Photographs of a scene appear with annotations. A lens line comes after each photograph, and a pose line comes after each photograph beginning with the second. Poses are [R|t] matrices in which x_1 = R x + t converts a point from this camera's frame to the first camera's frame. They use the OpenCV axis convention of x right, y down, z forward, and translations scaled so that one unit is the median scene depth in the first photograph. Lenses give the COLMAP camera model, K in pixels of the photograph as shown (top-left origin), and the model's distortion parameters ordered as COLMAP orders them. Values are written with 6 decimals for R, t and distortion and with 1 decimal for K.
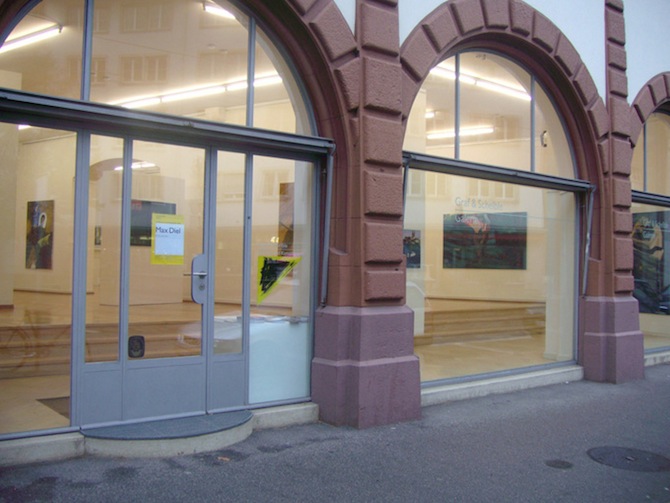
lens RADIAL K [[702.7, 0, 337.4], [0, 702.7, 247.4], [0, 0, 1]] dist [-0.148274, 0.186150]
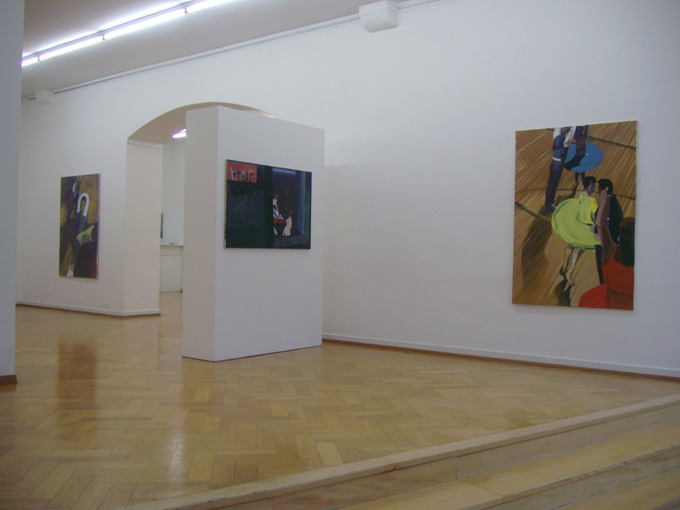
lens RADIAL K [[713.2, 0, 342.5], [0, 713.2, 250.8], [0, 0, 1]] dist [-0.148274, 0.186150]
pose [[0.998155, -0.002559, -0.060659, -0.141261], [0.003986, 0.999718, 0.023417, -0.009948], [0.060582, -0.023615, 0.997884, 0.348384]]
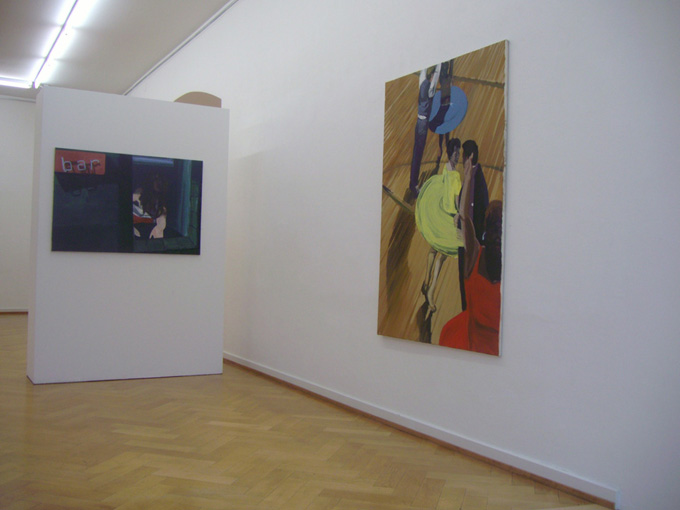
lens RADIAL K [[713.2, 0, 342.5], [0, 713.2, 250.8], [0, 0, 1]] dist [-0.148274, 0.186150]
pose [[0.900764, -0.000876, -0.434308, 0.045638], [0.001605, 0.999998, 0.001311, -0.002652], [0.434306, -0.001877, 0.900764, 0.506646]]
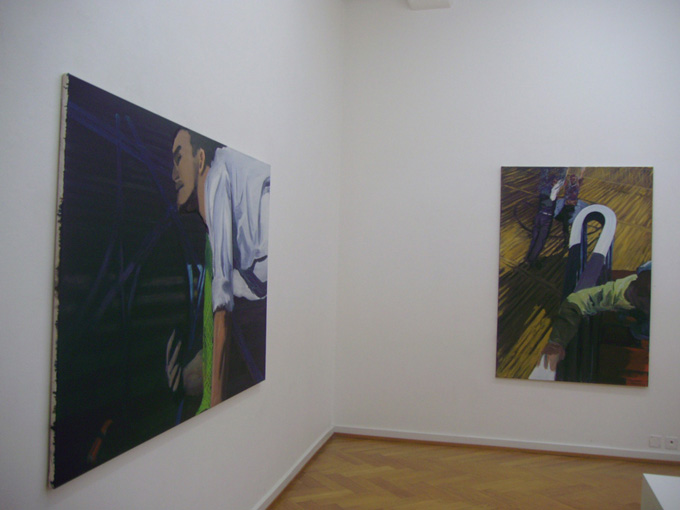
lens RADIAL K [[713.2, 0, 342.5], [0, 713.2, 250.8], [0, 0, 1]] dist [-0.148274, 0.186150]
pose [[0.945955, 0.010978, 0.324111, -0.670330], [-0.018209, 0.999648, 0.019285, -0.035224], [-0.323785, -0.024144, 0.945823, 0.763763]]
